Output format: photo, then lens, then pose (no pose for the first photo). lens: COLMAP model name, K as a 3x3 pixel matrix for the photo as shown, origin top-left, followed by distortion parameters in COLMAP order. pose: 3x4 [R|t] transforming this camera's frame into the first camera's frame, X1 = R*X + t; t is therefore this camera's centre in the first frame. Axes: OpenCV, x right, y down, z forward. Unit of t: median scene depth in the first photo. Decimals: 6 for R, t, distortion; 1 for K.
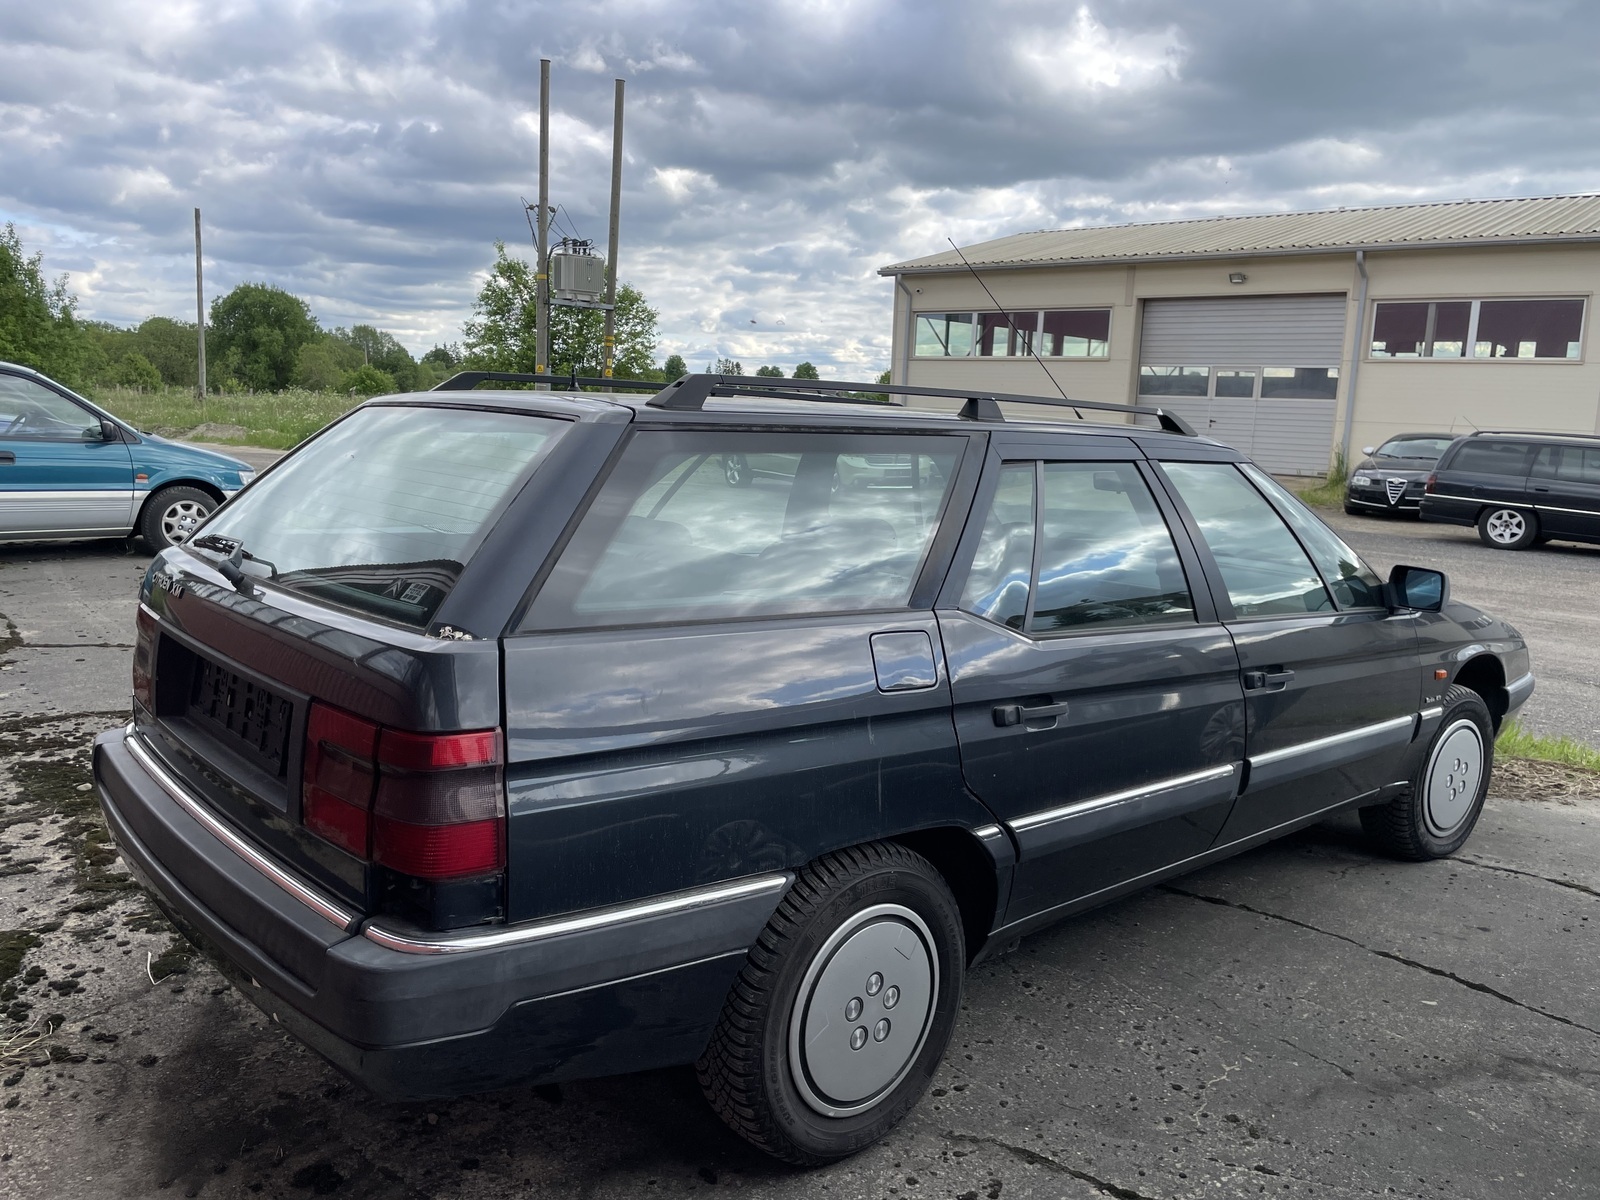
lens RADIAL K [[1220.1, 0, 791.2], [0, 1220.1, 604.3], [0, 0, 1]] dist [0.075667, -0.102063]
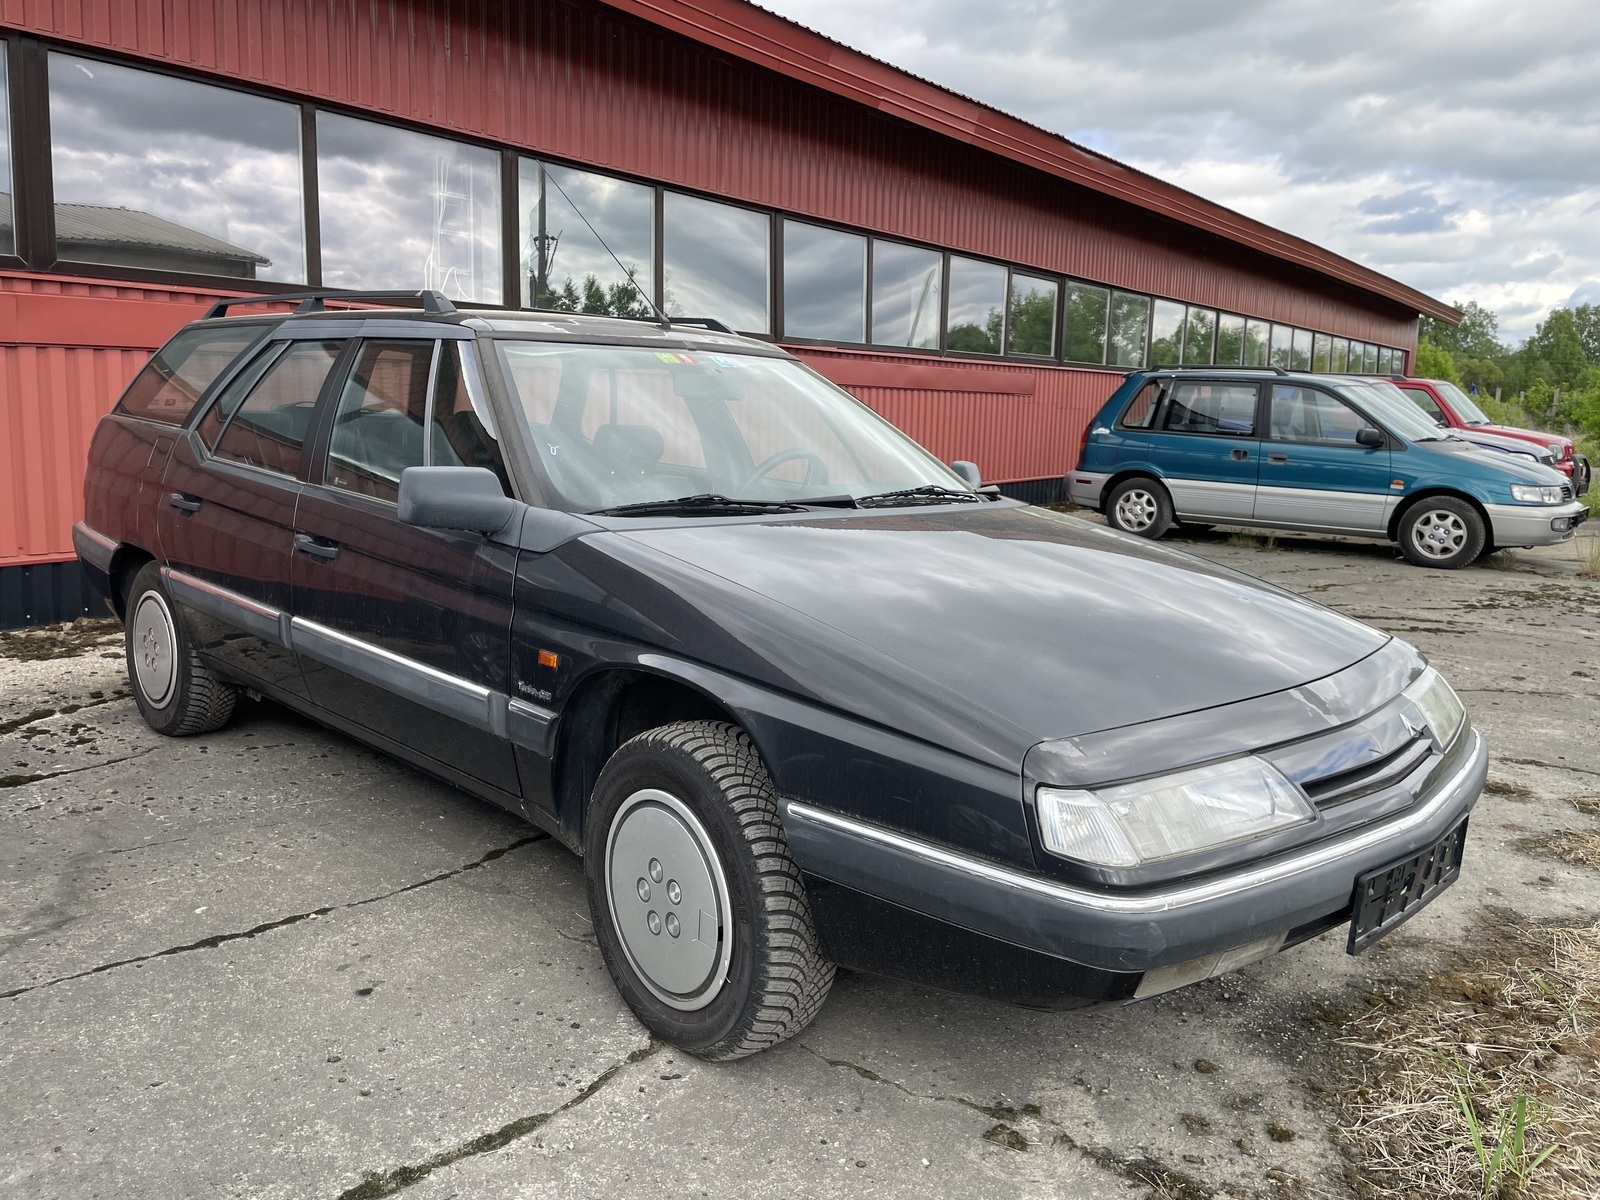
lens RADIAL K [[1220.1, 0, 786.7], [0, 1220.1, 589.6], [0, 0, 1]] dist [0.075667, -0.102063]
pose [[0.067171, 0.119282, -0.990586, 1.224021], [-0.189954, 0.976198, 0.104669, -0.071550], [0.979492, 0.181135, 0.088230, 1.124408]]
